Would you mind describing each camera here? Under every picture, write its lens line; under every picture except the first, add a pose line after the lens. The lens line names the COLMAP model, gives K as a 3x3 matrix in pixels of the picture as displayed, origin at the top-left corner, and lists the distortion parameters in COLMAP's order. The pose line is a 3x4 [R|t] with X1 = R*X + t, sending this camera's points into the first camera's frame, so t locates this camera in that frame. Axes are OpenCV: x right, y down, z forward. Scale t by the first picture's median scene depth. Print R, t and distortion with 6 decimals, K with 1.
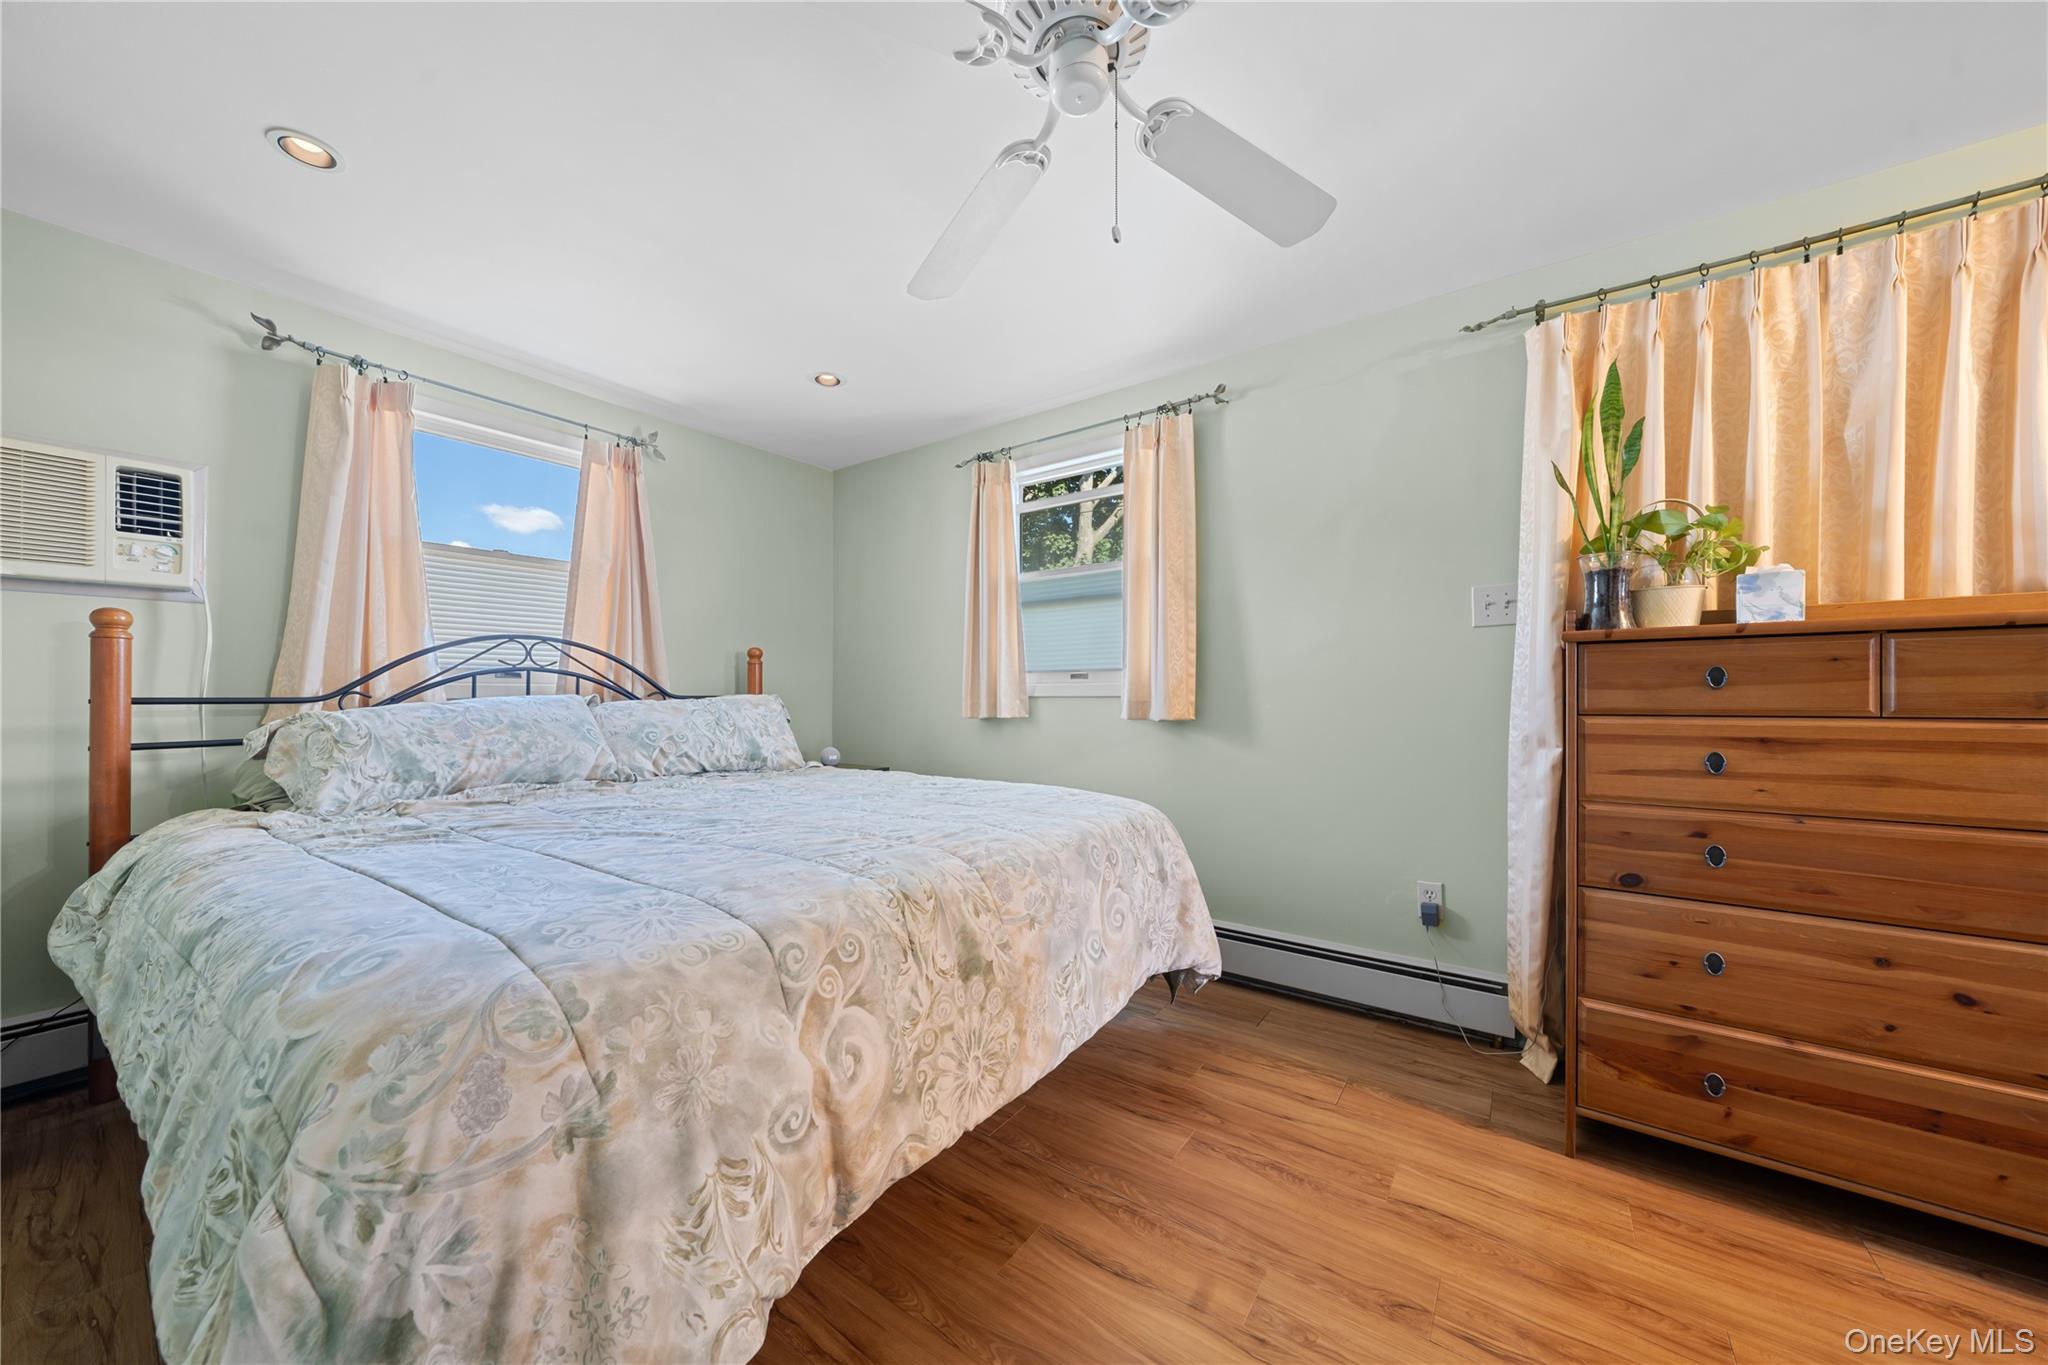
lens RADIAL K [[694.5, 0, 1004.4], [0, 694.5, 695.4], [0, 0, 1]] dist [-0.003209, -0.000014]
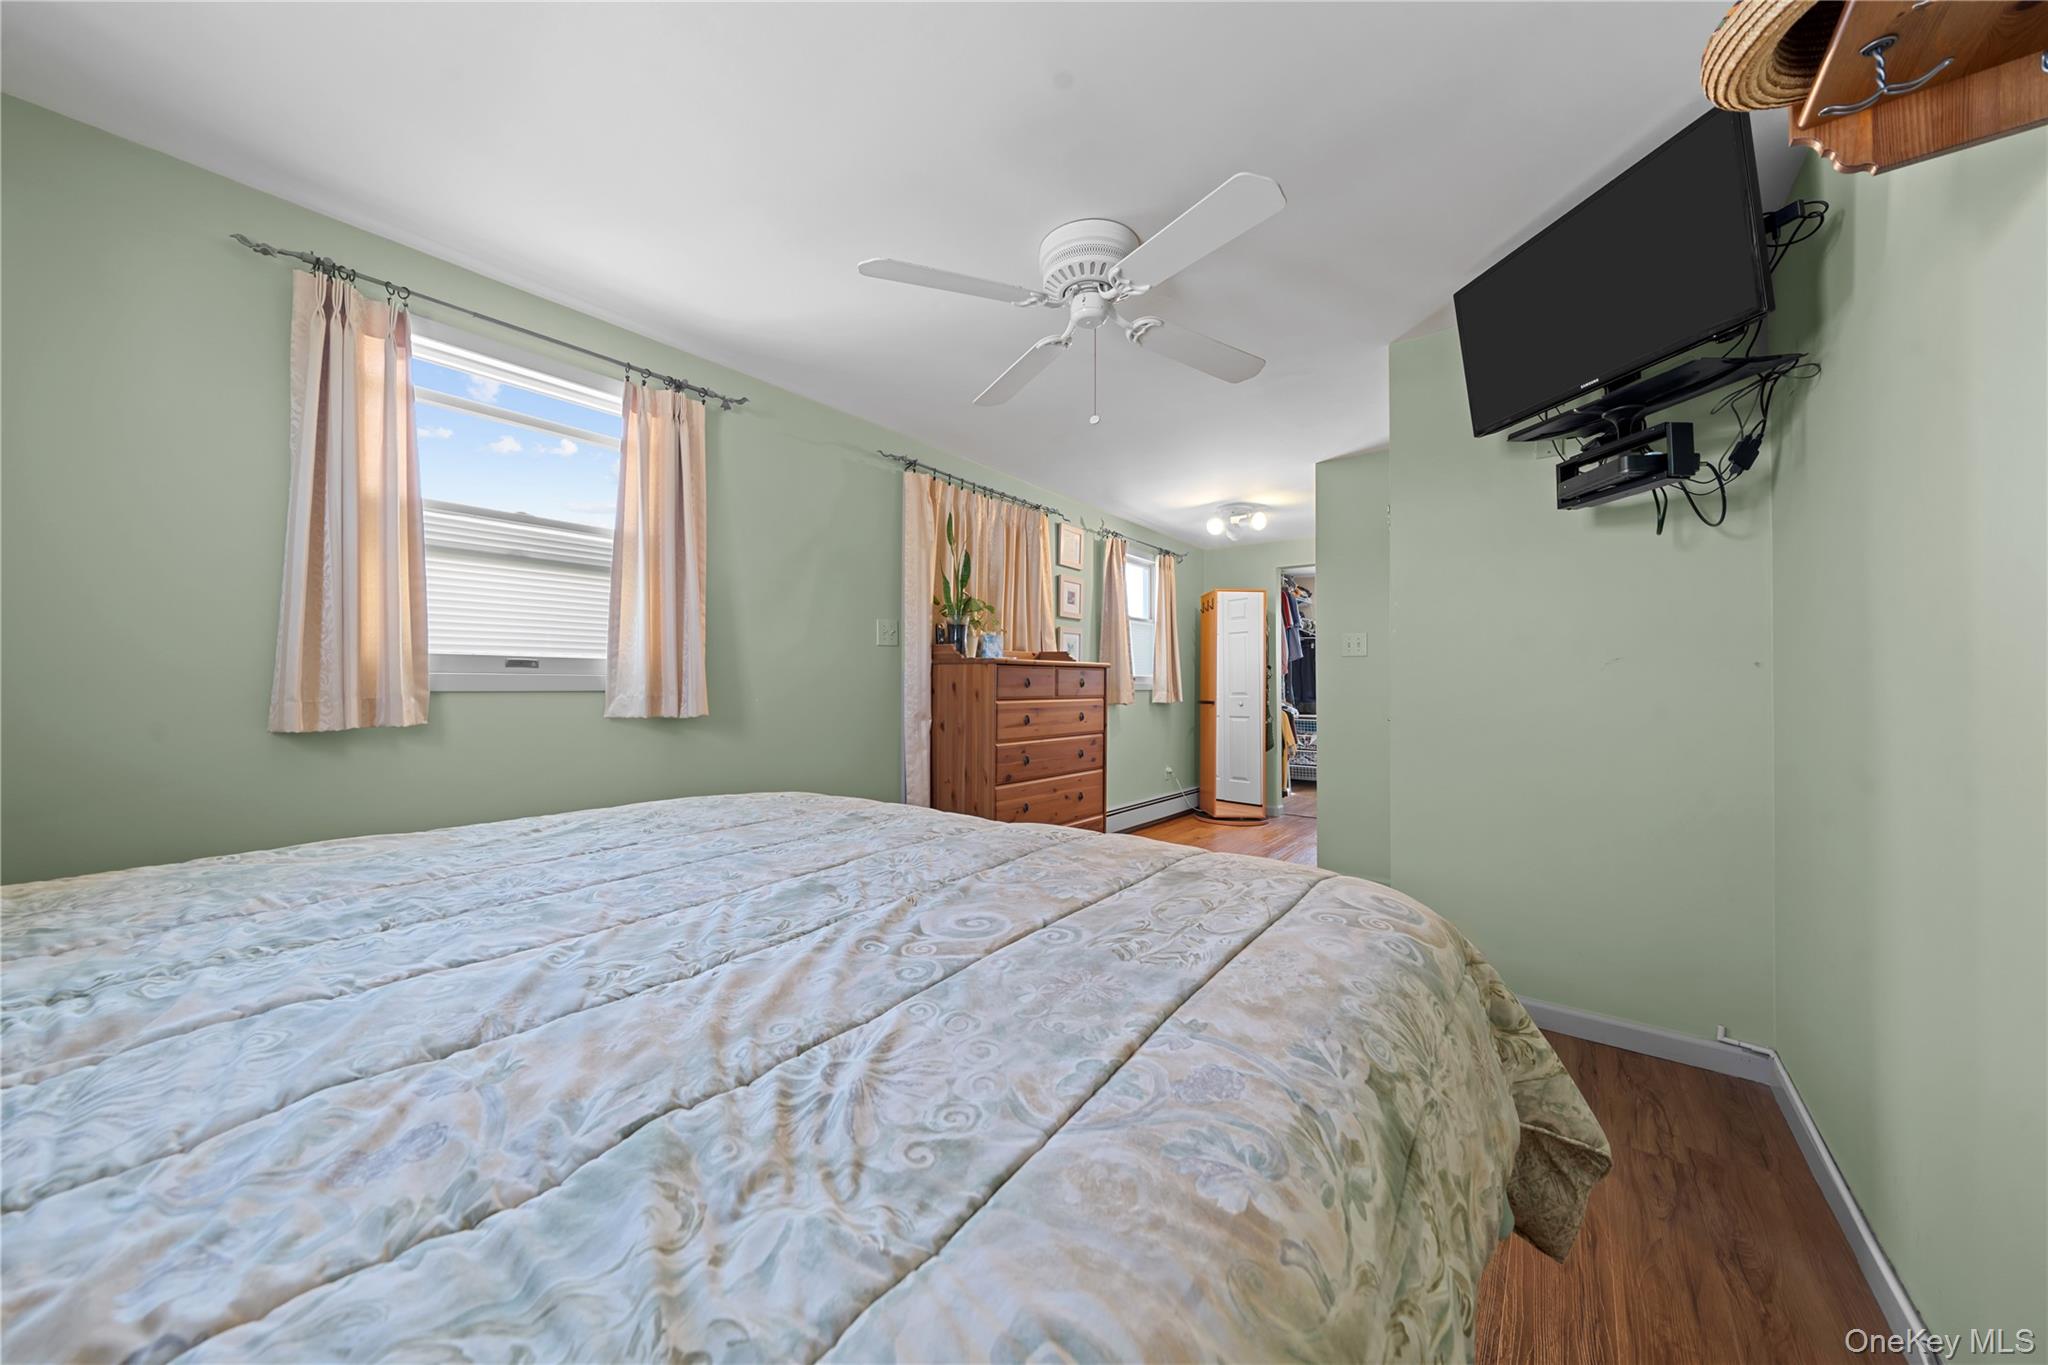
lens RADIAL K [[694.5, 0, 1016.3], [0, 694.5, 687.6], [0, 0, 1]] dist [-0.003209, -0.000014]
pose [[0.041363, -0.000317, 0.999144, -1.682969], [-0.004186, 0.999991, 0.000491, -0.014466], [-0.999135, -0.004203, 0.041361, 1.235699]]
